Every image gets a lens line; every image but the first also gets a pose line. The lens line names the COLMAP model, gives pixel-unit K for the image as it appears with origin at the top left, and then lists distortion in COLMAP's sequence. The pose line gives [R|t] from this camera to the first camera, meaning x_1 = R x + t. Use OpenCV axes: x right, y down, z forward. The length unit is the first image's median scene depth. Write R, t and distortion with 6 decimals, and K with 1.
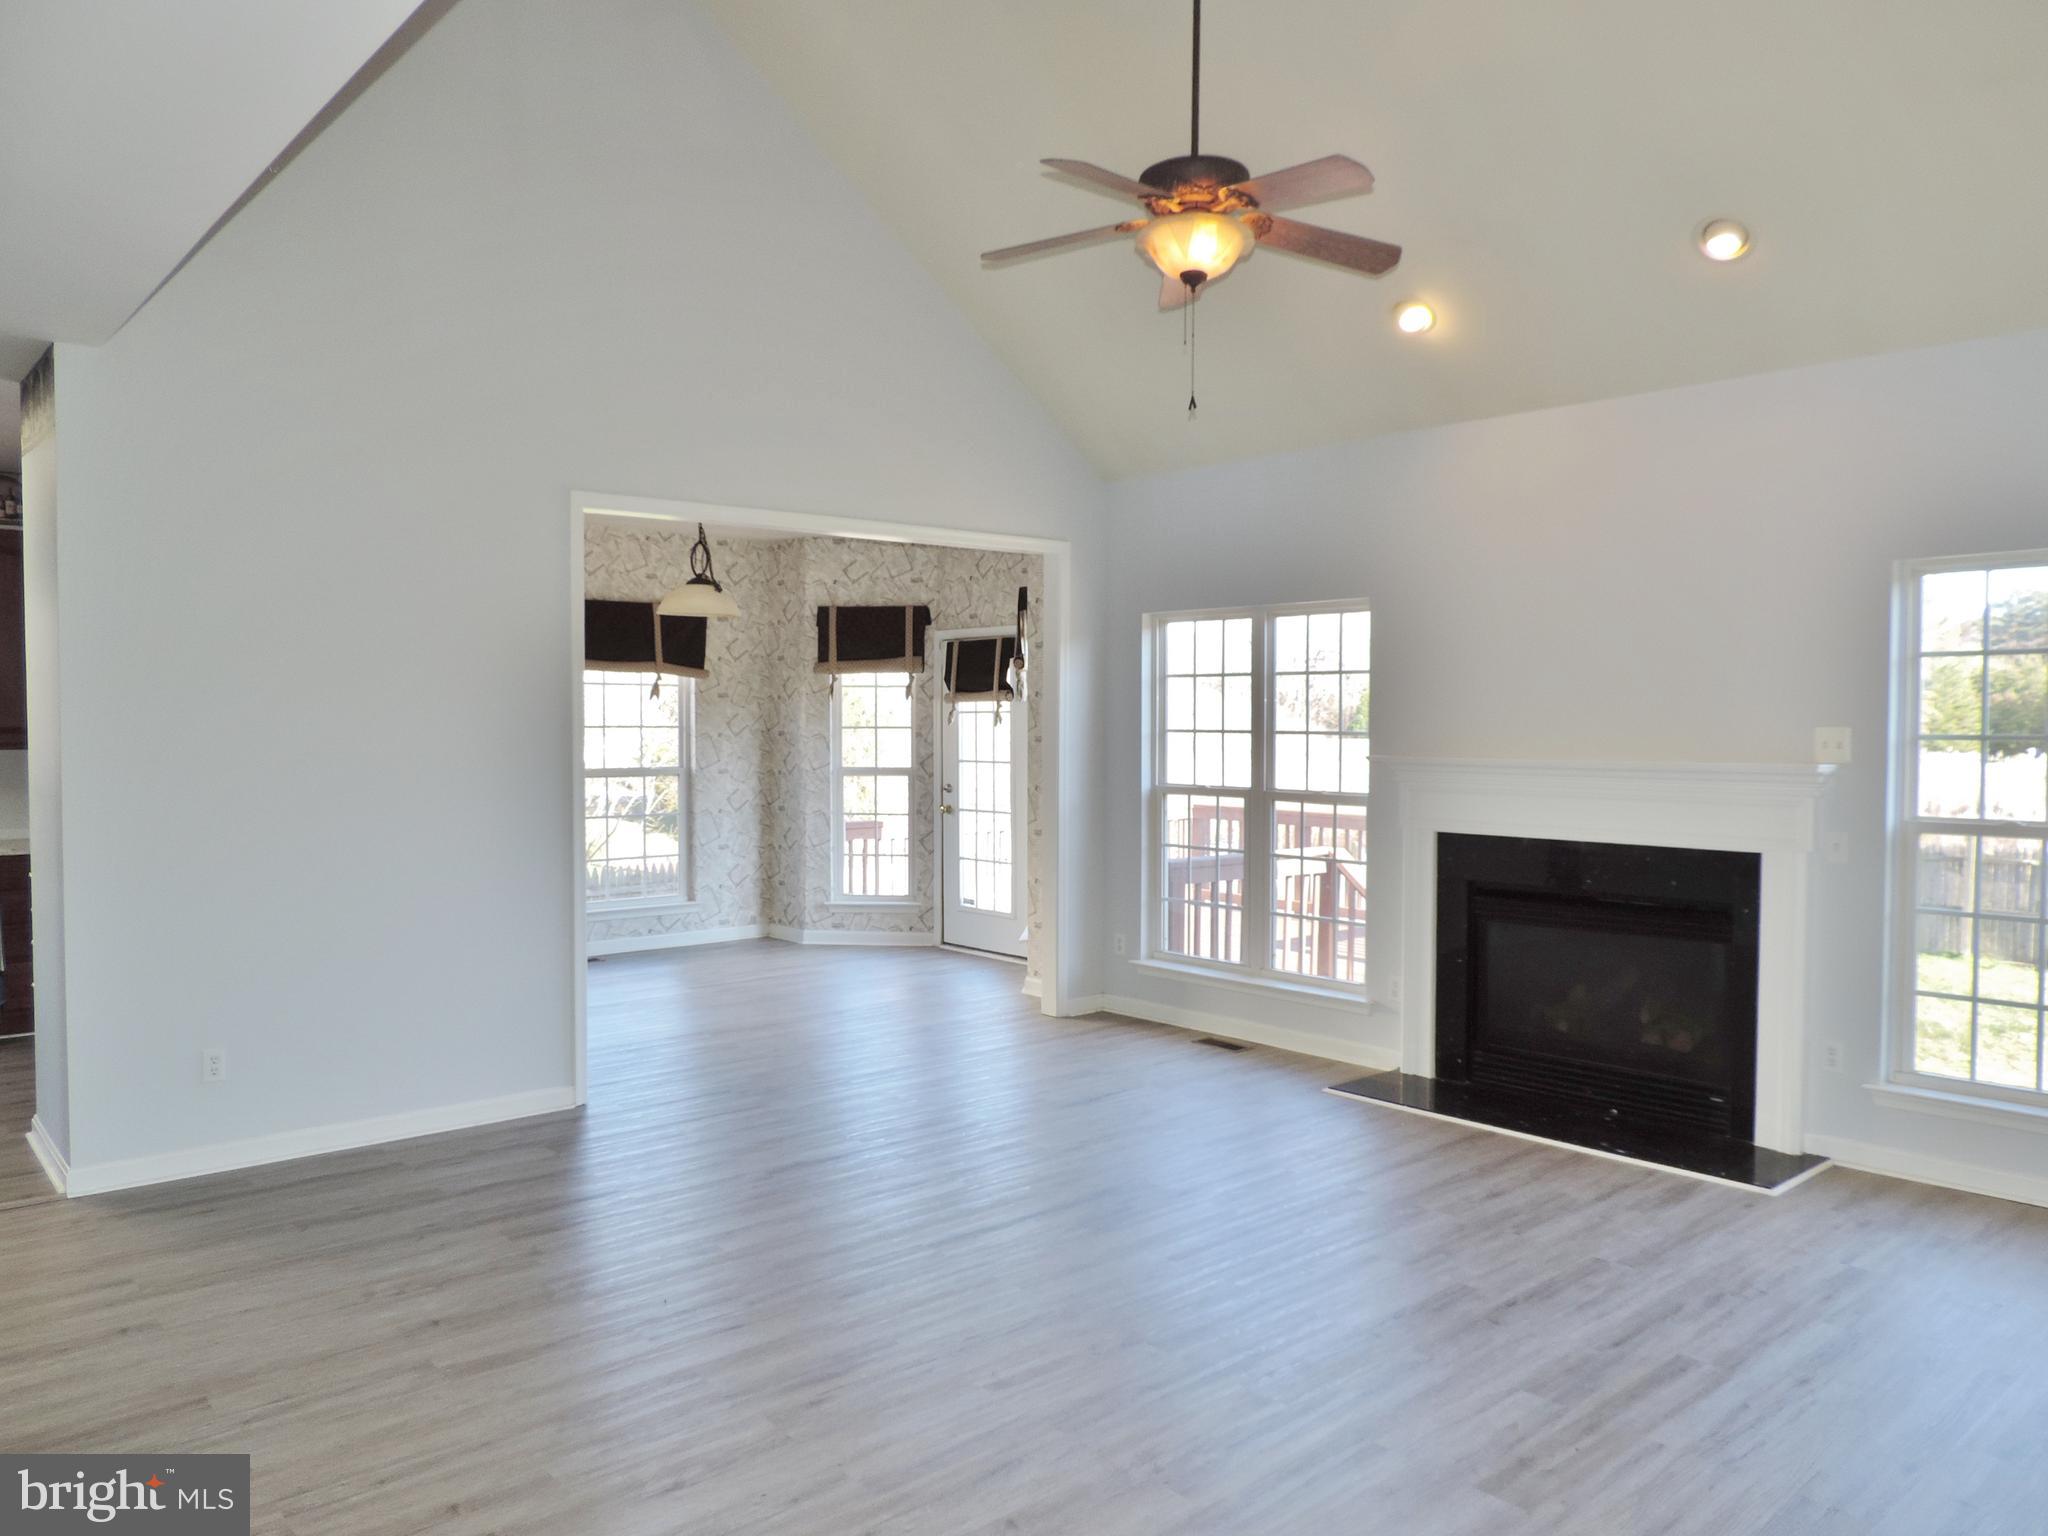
lens RADIAL K [[1469.8, 0, 1028.7], [0, 1469.8, 781.7], [0, 0, 1]] dist [-0.018076, -0.001401]
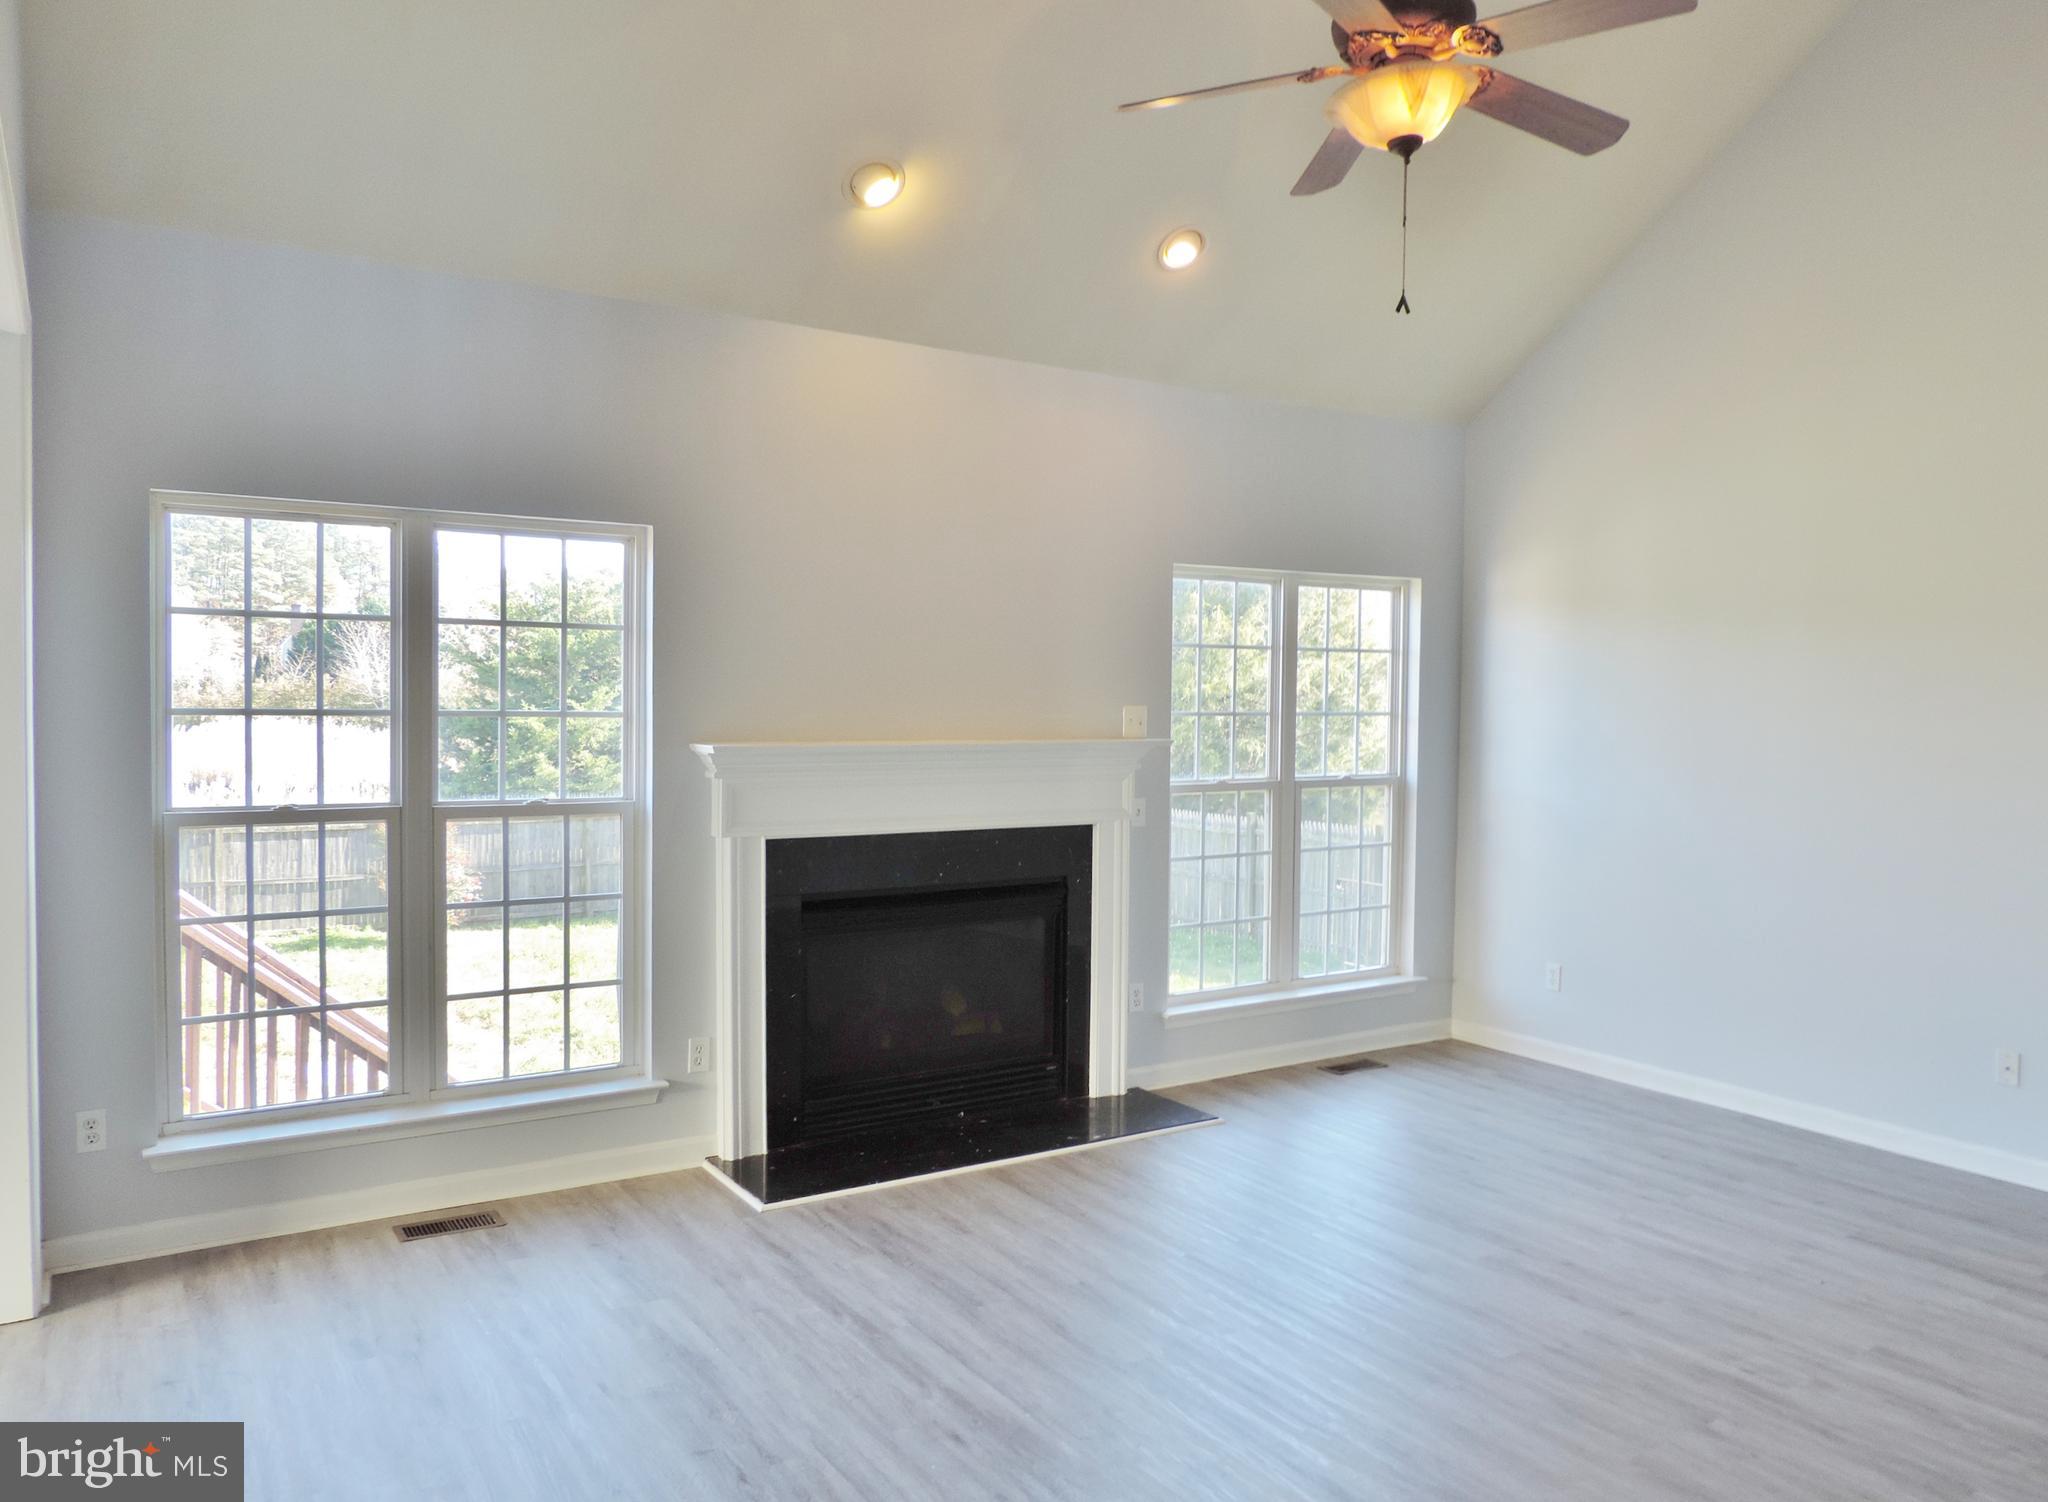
lens RADIAL K [[1507.9, 0, 1028.5], [0, 1507.9, 767.7], [0, 0, 1]] dist [-0.022210, -0.008795]
pose [[0.134968, -0.048351, 0.989670, -0.455909], [0.028512, 0.998585, 0.044898, -0.033126], [-0.990440, 0.022157, 0.136156, 0.692273]]
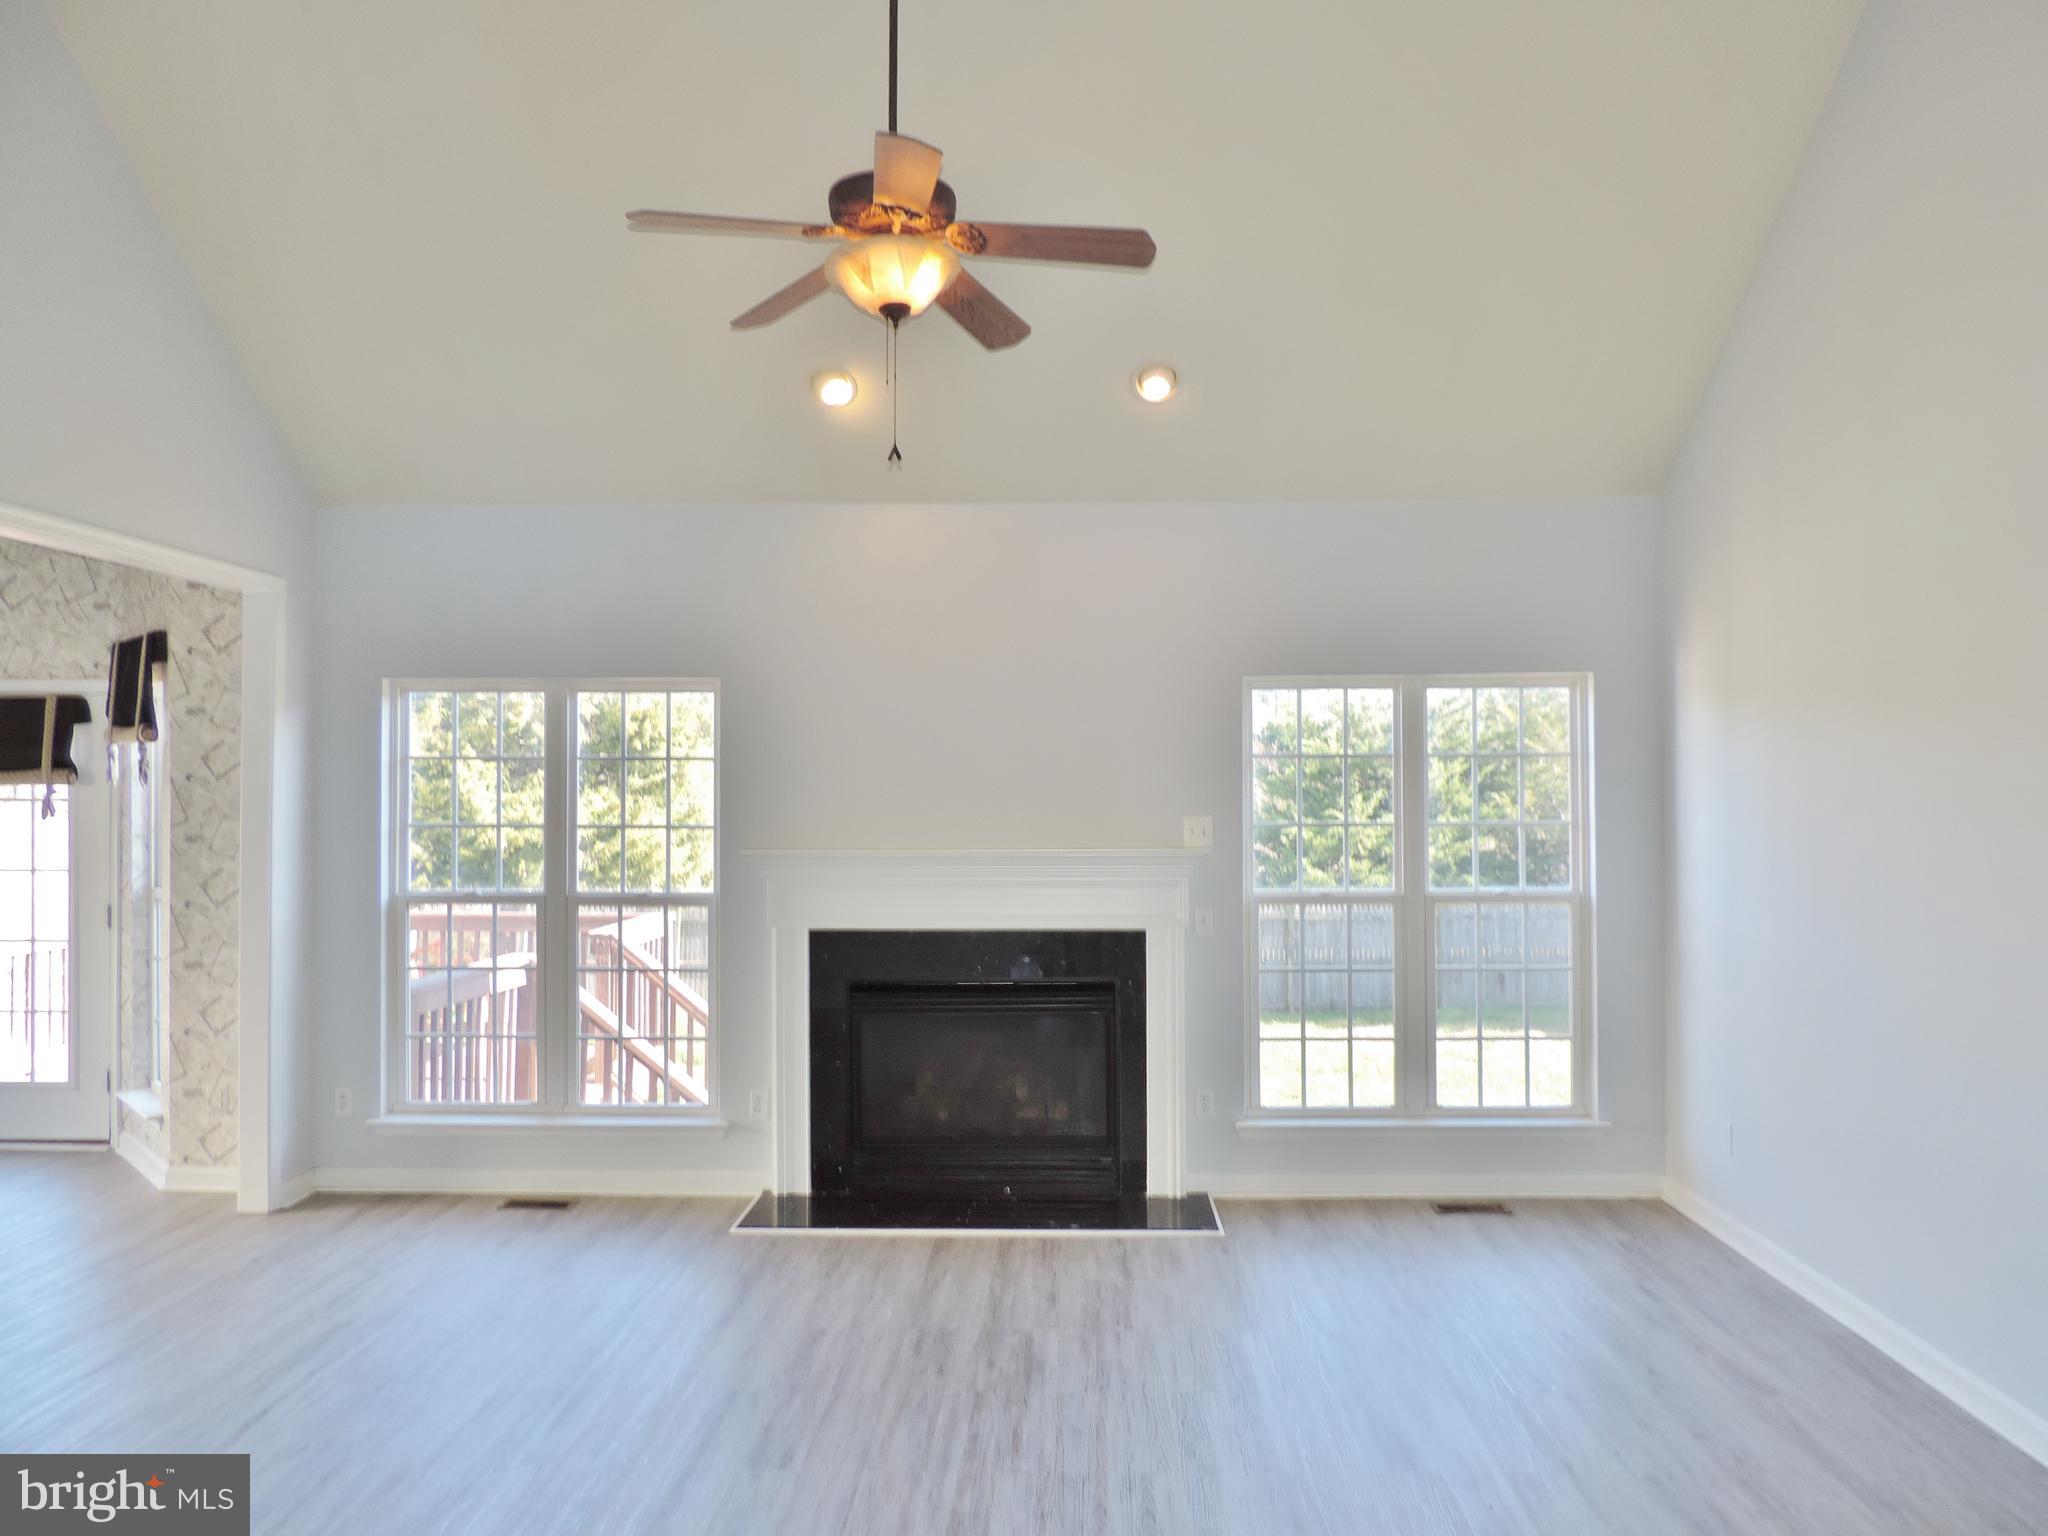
lens RADIAL K [[1469.8, 0, 1039.7], [0, 1469.8, 784.3], [0, 0, 1]] dist [-0.018076, -0.001401]
pose [[0.676050, 0.003885, 0.736845, -0.292683], [0.032286, 0.998870, -0.034889, -0.019879], [-0.736148, 0.047377, 0.675161, 0.230032]]
